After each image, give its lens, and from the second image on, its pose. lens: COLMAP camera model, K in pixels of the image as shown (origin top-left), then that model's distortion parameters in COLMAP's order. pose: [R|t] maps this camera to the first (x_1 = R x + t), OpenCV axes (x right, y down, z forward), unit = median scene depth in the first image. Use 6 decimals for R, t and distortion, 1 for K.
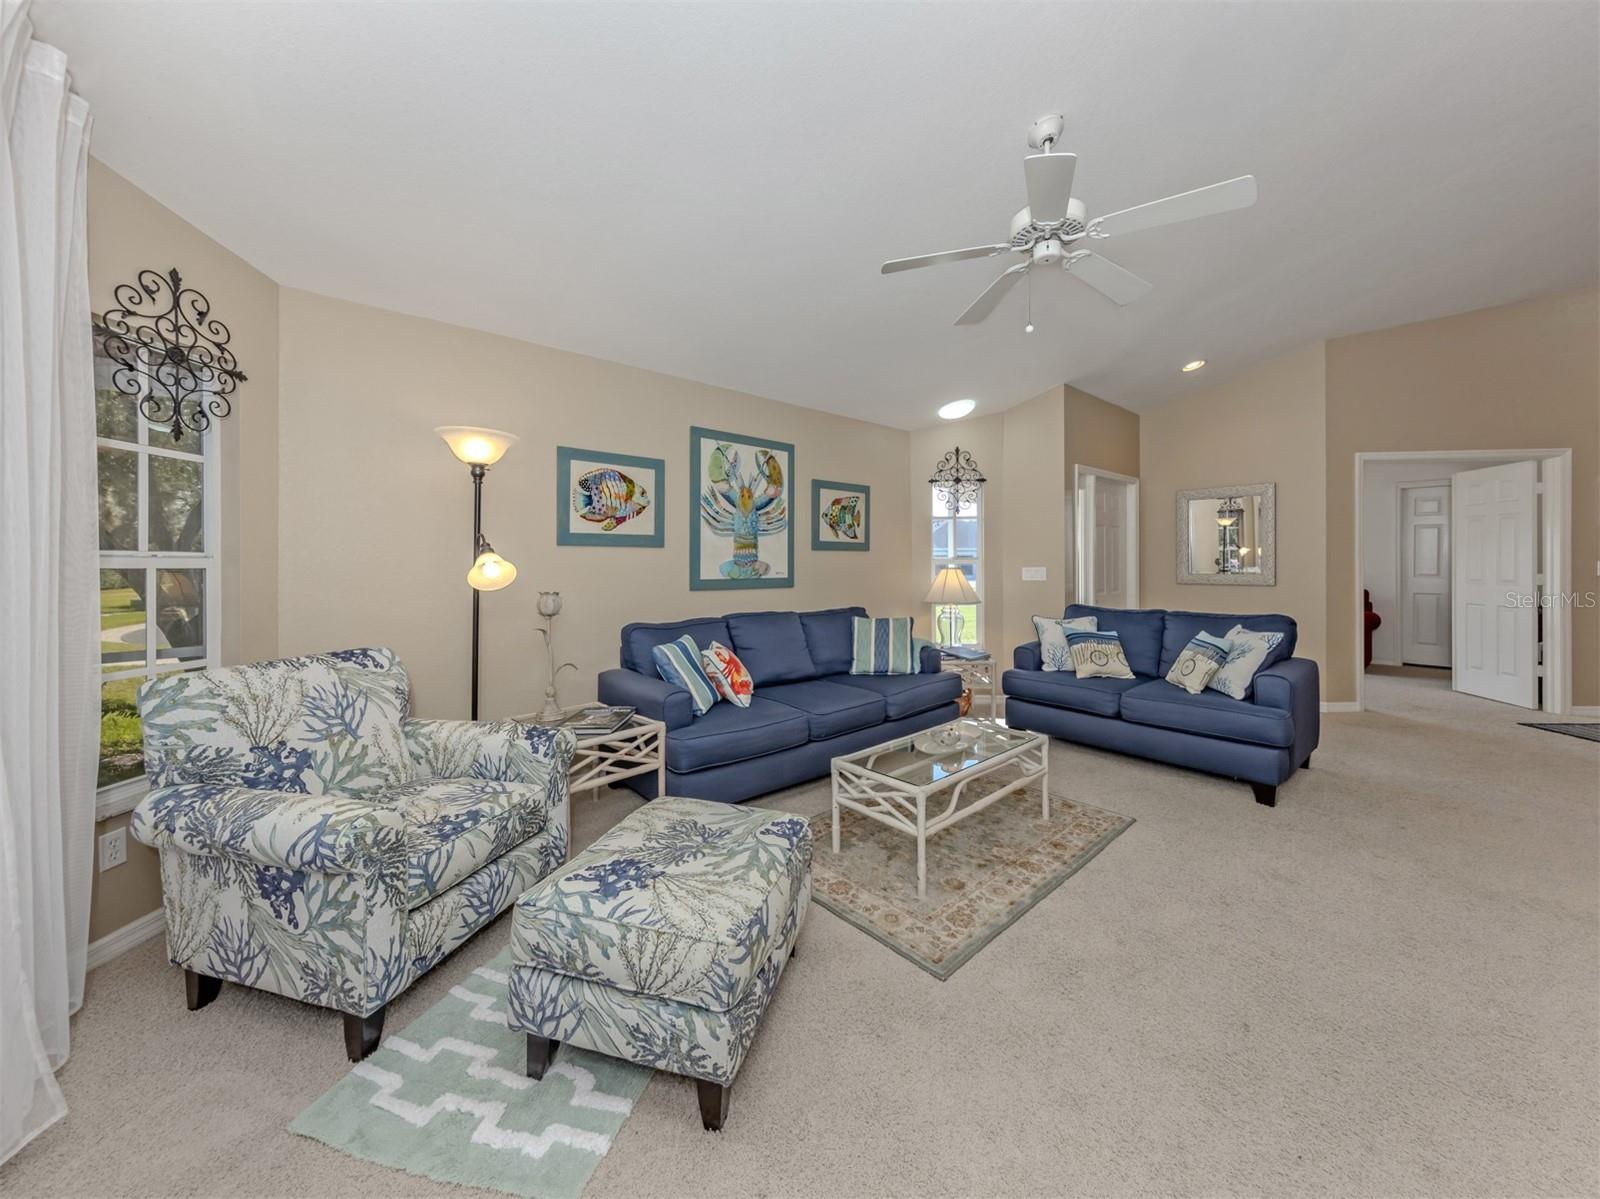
lens RADIAL K [[575.6, 0, 797.1], [0, 575.6, 569.9], [0, 0, 1]] dist [0.008529, -0.001188]
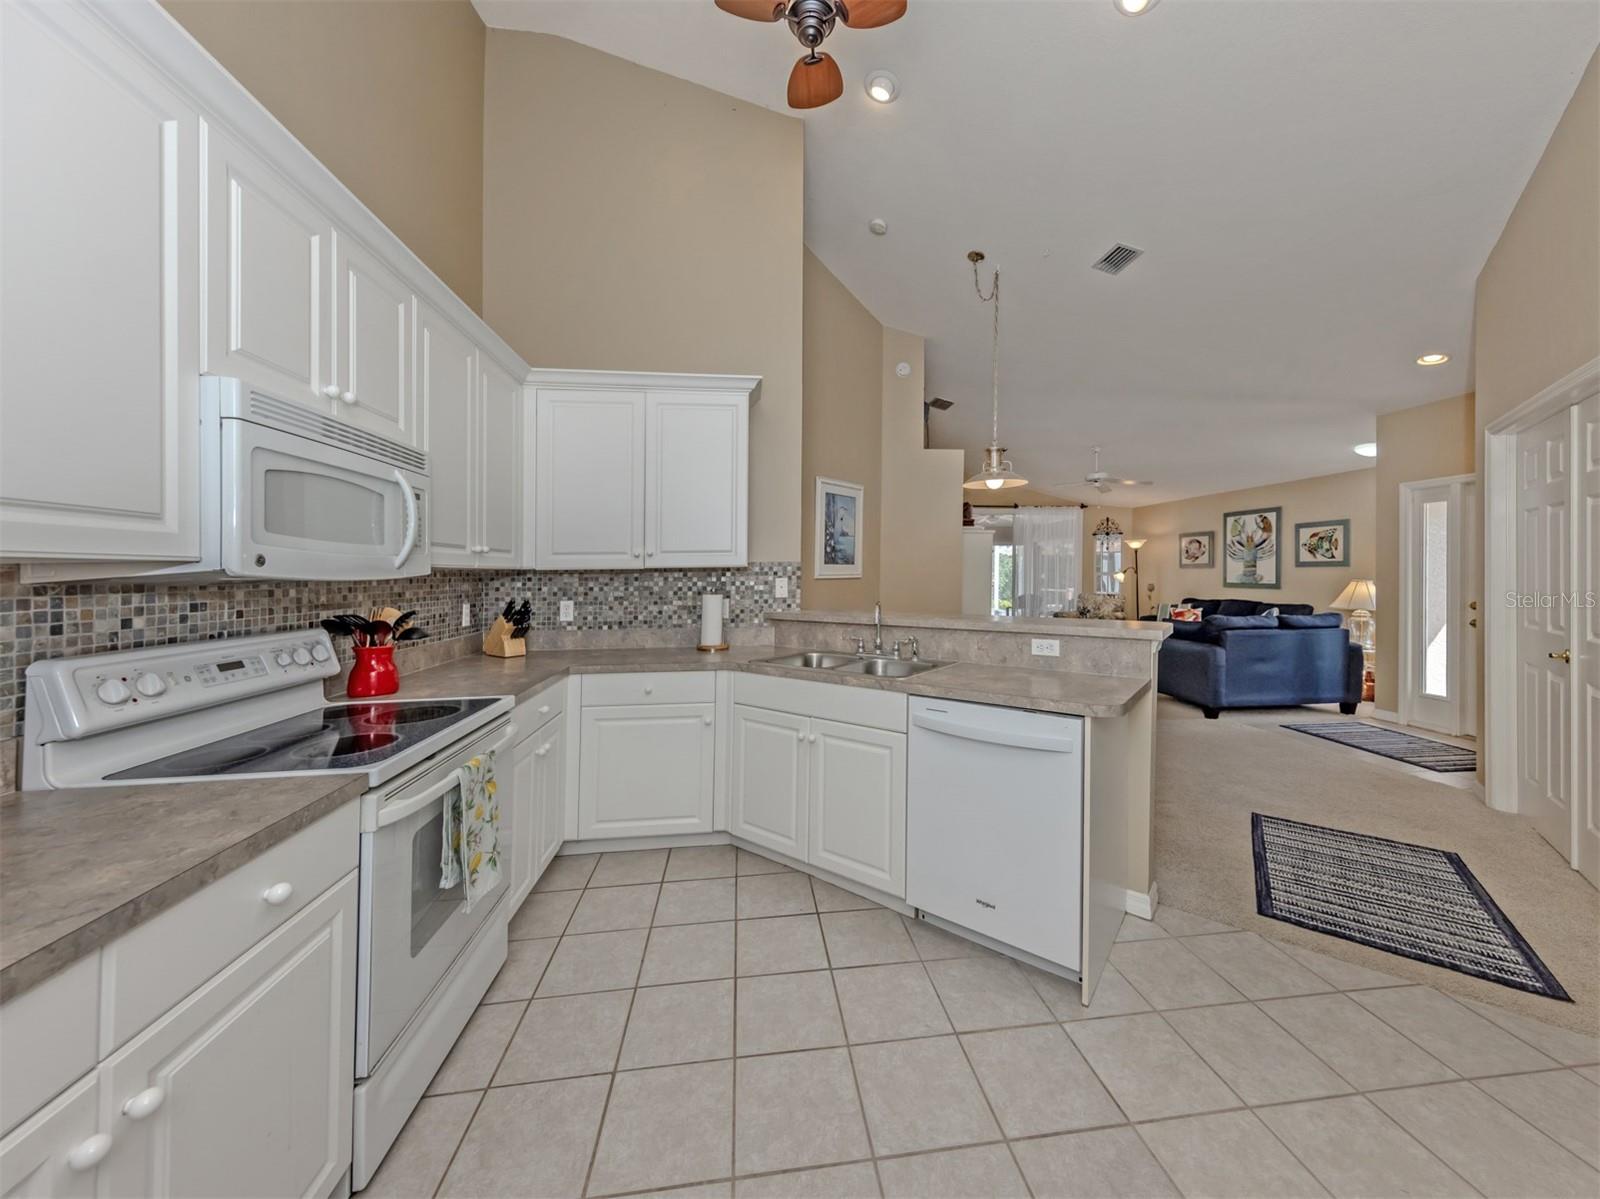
lens RADIAL K [[575.6, 0, 825.3], [0, 575.6, 575.4], [0, 0, 1]] dist [0.008529, -0.001188]
pose [[-0.541861, 0.011432, -0.840390, 2.396380], [-0.000307, 0.999905, 0.013799, -0.039439], [0.840468, 0.007735, -0.541806, 0.882408]]
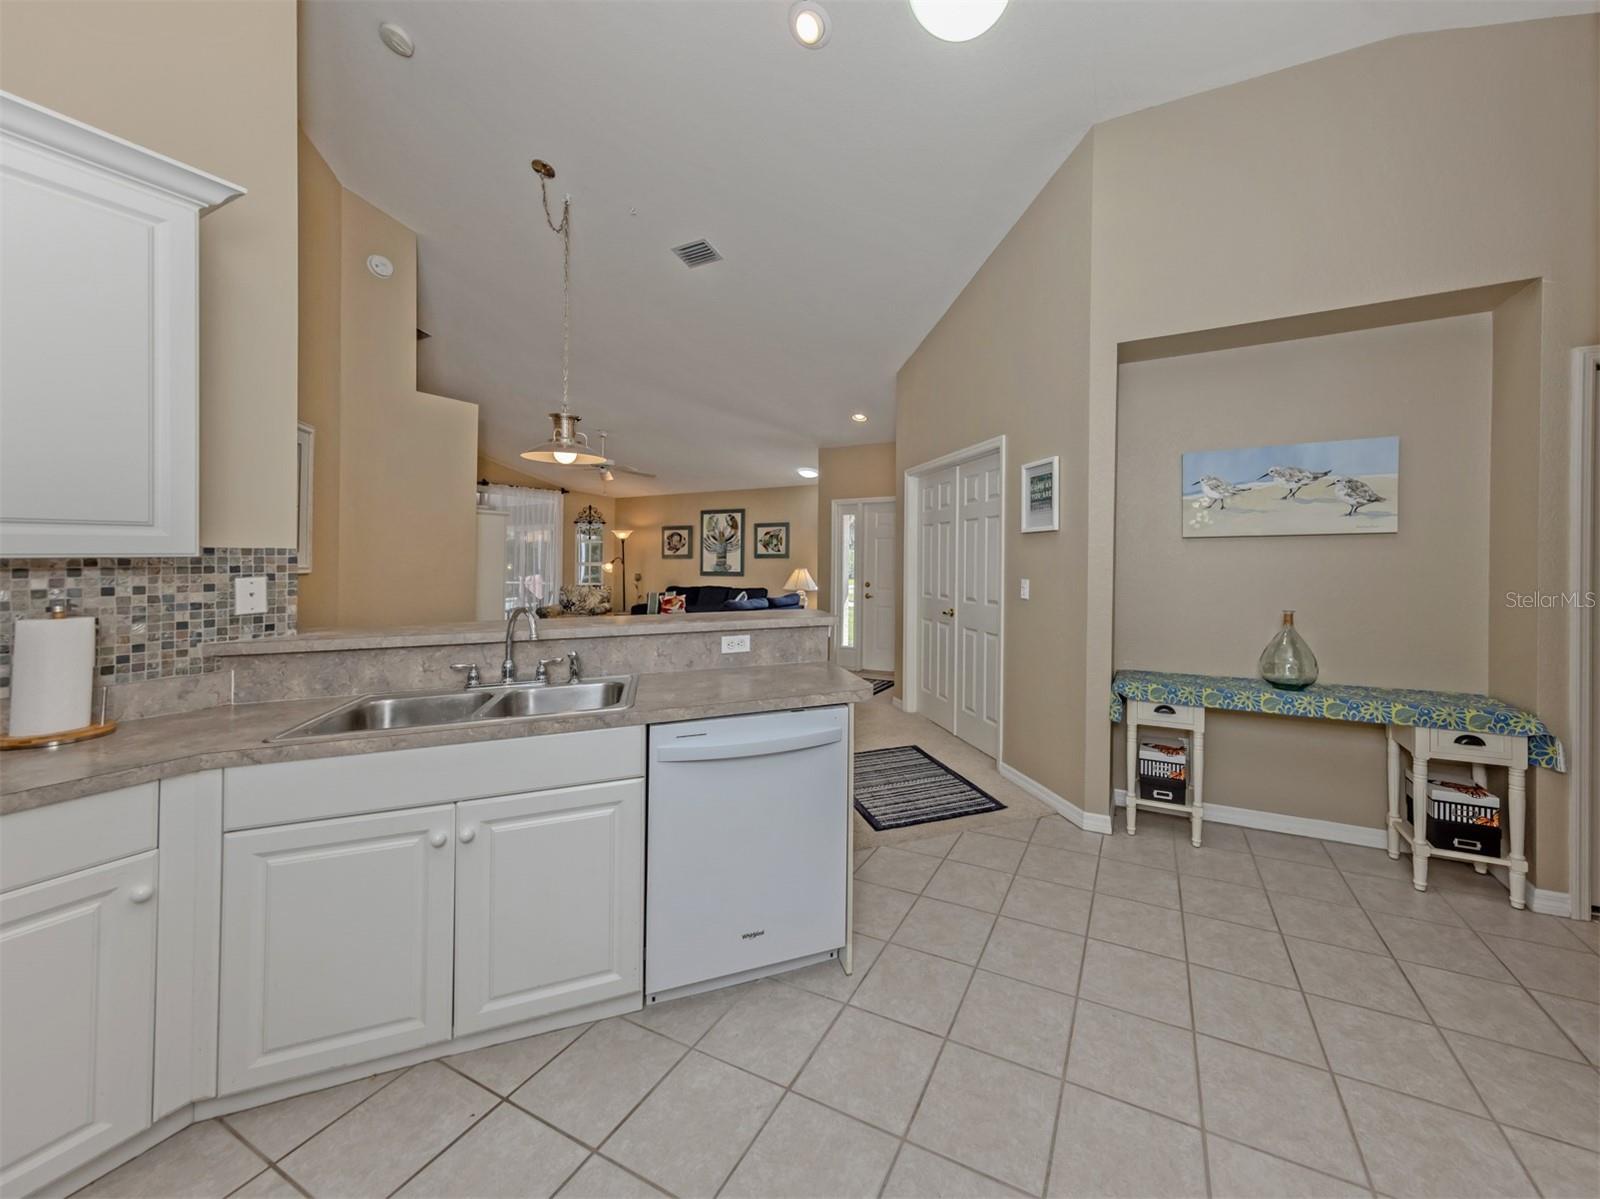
lens RADIAL K [[575.6, 0, 878.7], [0, 575.6, 577.7], [0, 0, 1]] dist [0.008529, -0.001188]
pose [[0.415294, 0.033038, -0.909087, 2.346497], [-0.007738, 0.999432, 0.032786, -0.042773], [0.909654, -0.006582, 0.415314, 0.634545]]
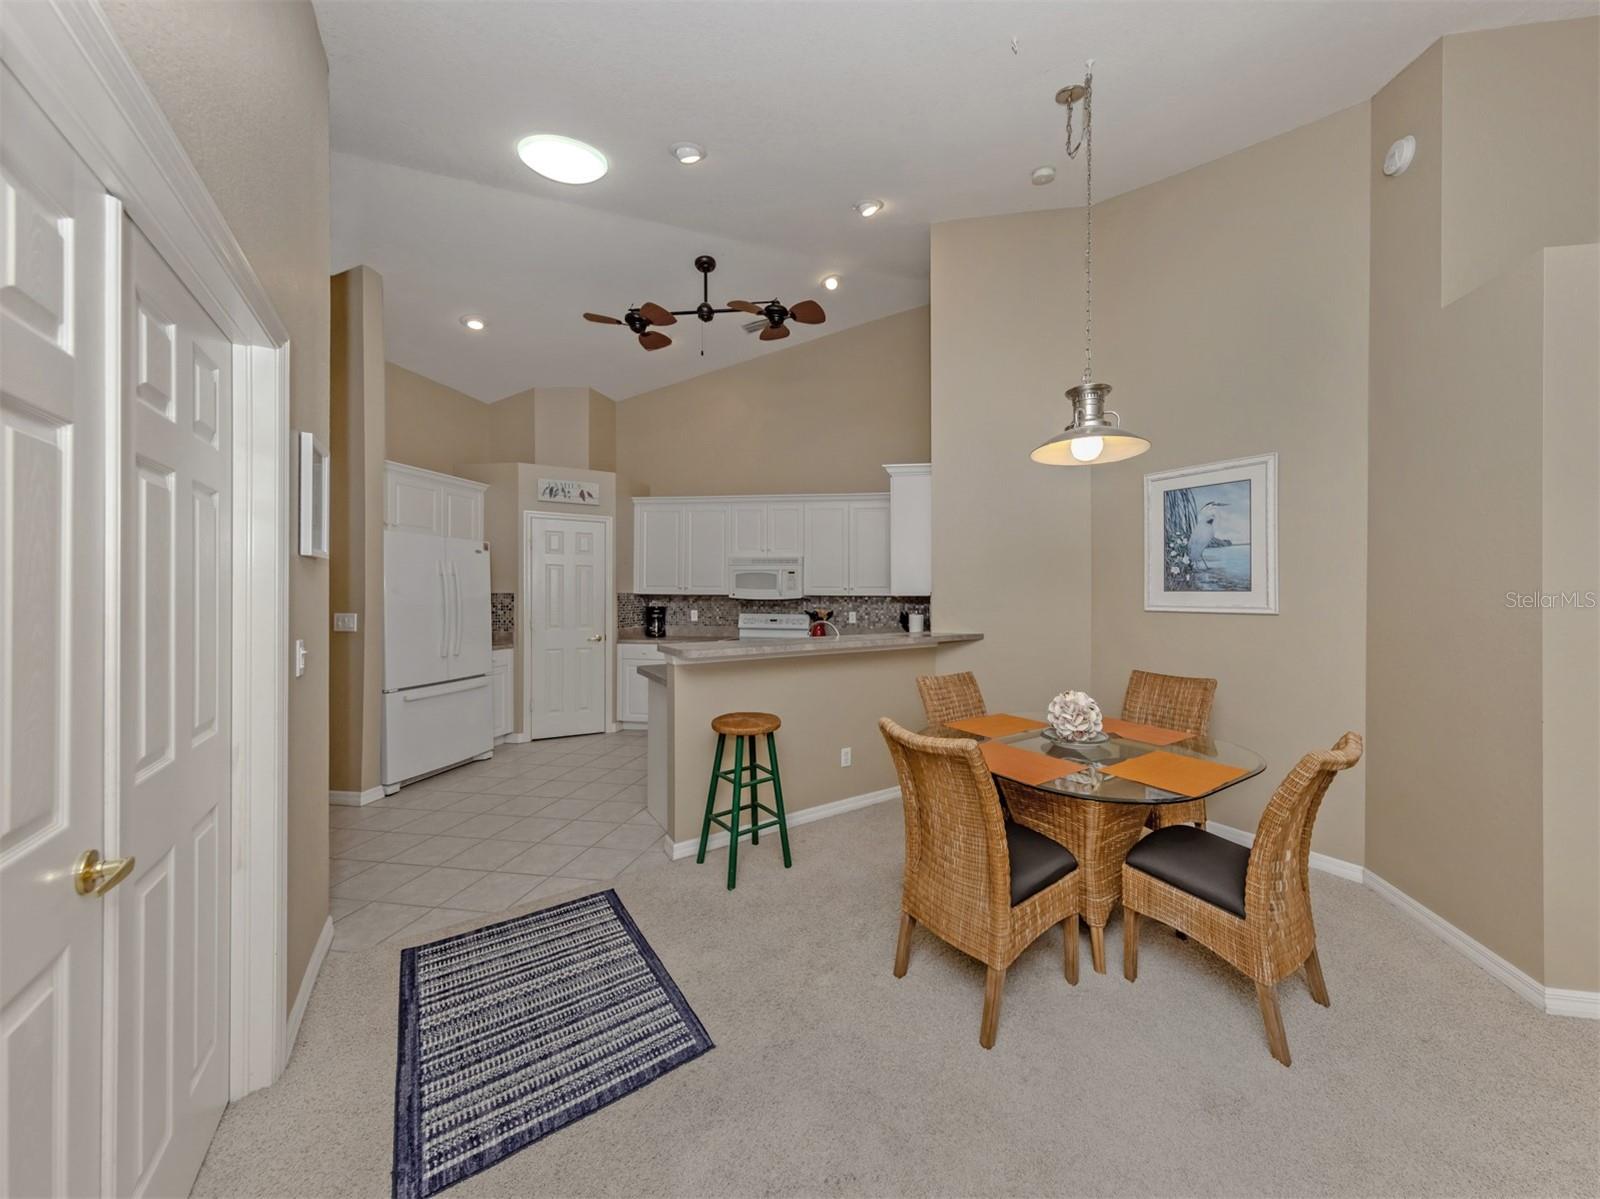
lens RADIAL K [[575.6, 0, 860.3], [0, 575.6, 585.6], [0, 0, 1]] dist [0.008529, -0.001188]
pose [[-0.650228, 0.011891, 0.759646, 0.983012], [0.007754, 0.999929, -0.009016, -0.050232], [-0.759699, 0.000028, -0.650274, 1.154893]]
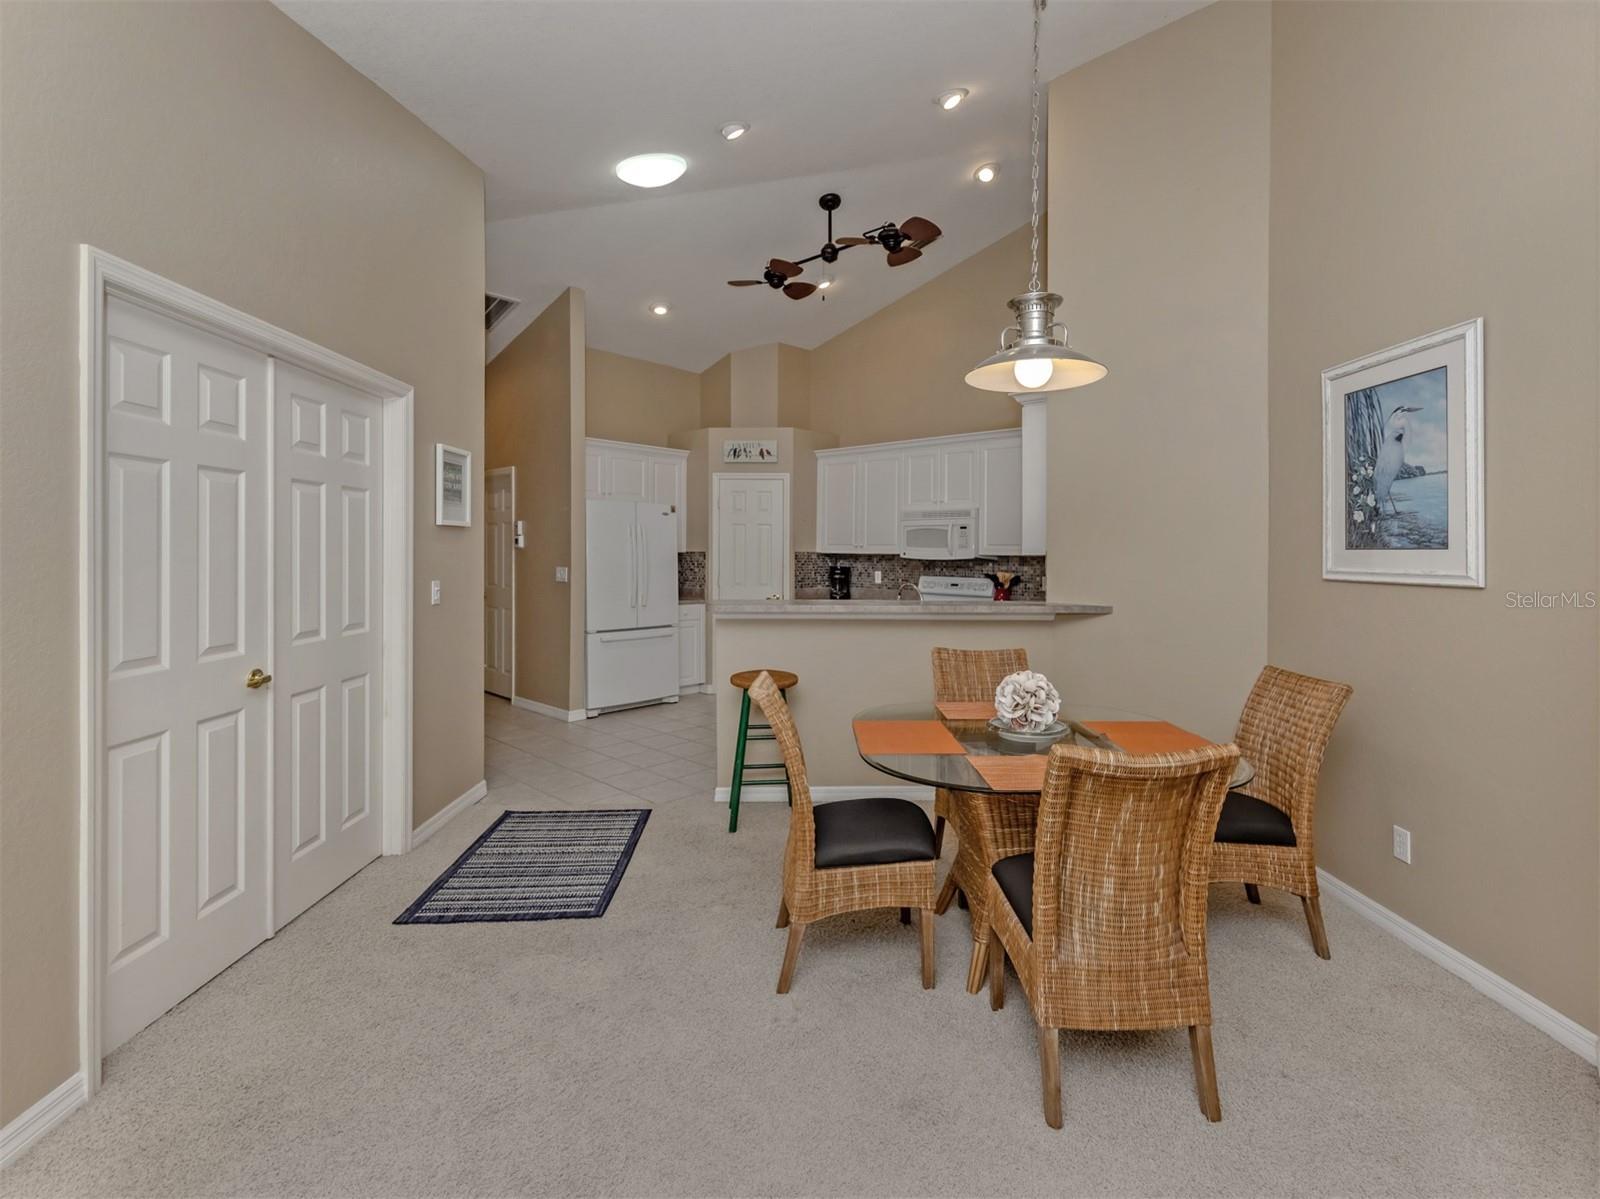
lens RADIAL K [[754.9, 0, 814.2], [0, 754.9, 543.2], [0, 0, 1]] dist [0.008787, -0.001140]
pose [[-0.099435, 0.014157, 0.994943, 0.654946], [0.005251, 0.999892, -0.013702, -0.044985], [-0.995030, 0.003862, -0.099499, 0.816477]]
